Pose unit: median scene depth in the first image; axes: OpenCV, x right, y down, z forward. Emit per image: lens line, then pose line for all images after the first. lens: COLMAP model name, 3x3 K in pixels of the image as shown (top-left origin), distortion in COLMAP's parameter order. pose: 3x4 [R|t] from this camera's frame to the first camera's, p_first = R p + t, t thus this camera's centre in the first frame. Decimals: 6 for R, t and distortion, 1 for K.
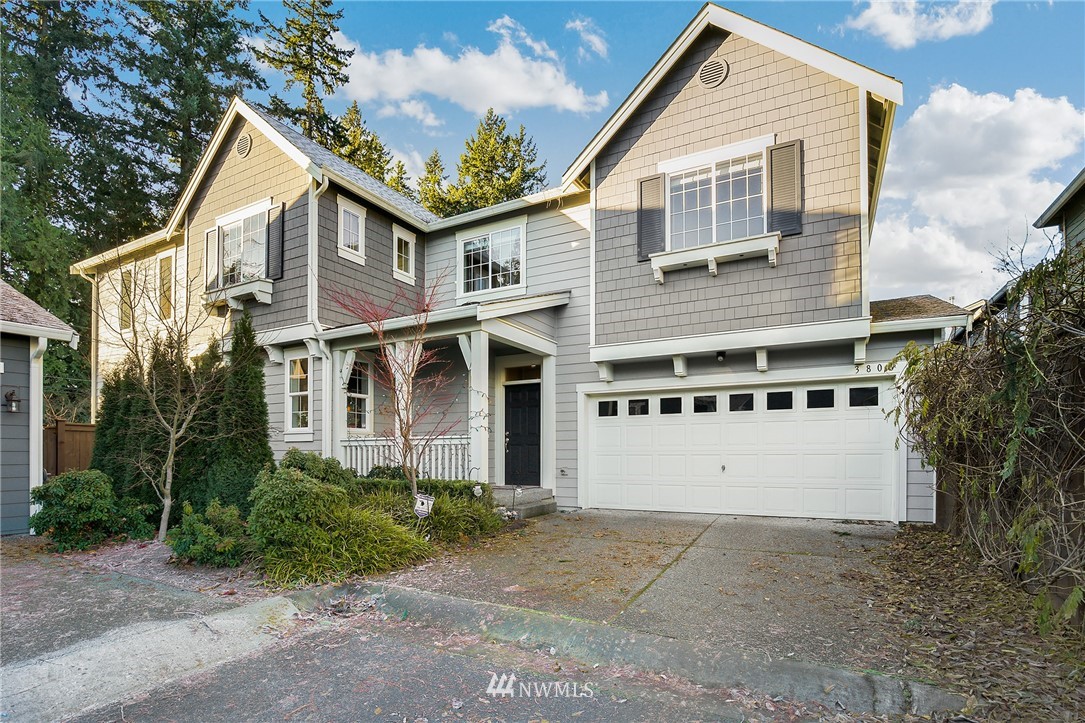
lens RADIAL K [[514.6, 0, 546.6], [0, 514.6, 402.2], [0, 0, 1]] dist [-0.015111, 0.000039]
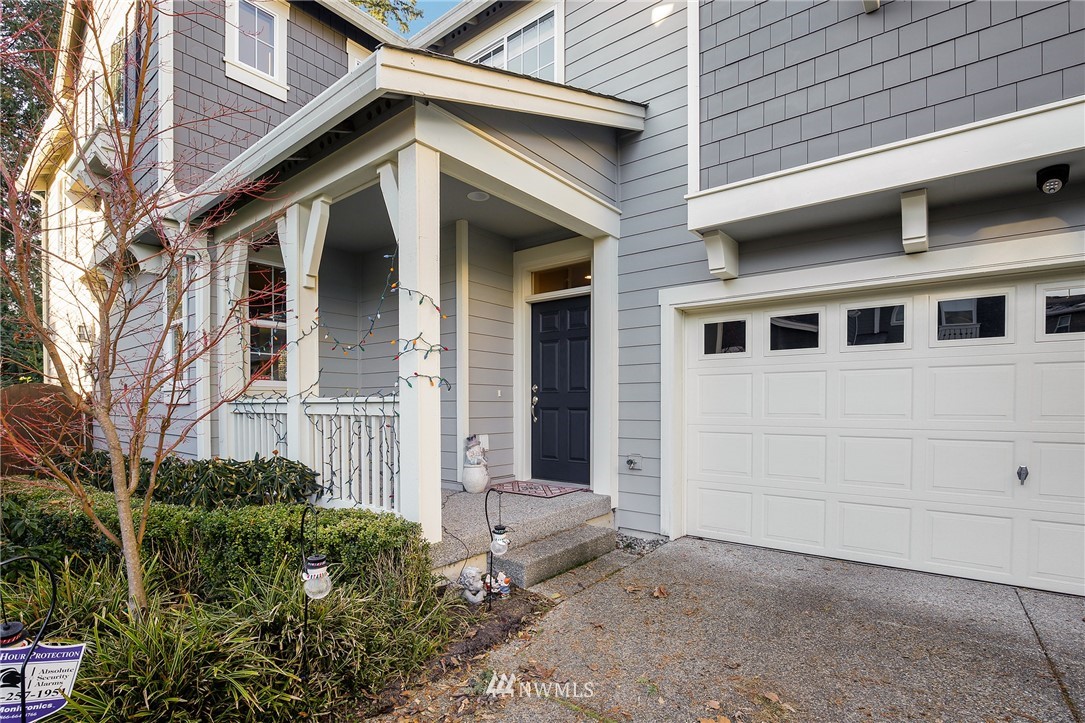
lens RADIAL K [[509.9, 0, 550.2], [0, 509.9, 393.6], [0, 0, 1]] dist [-0.023505, 0.000266]
pose [[0.985326, -0.001211, -0.170677, 0.038749], [0.014641, 0.996889, 0.077449, 0.025697], [0.170052, -0.078812, 0.982278, 0.495385]]
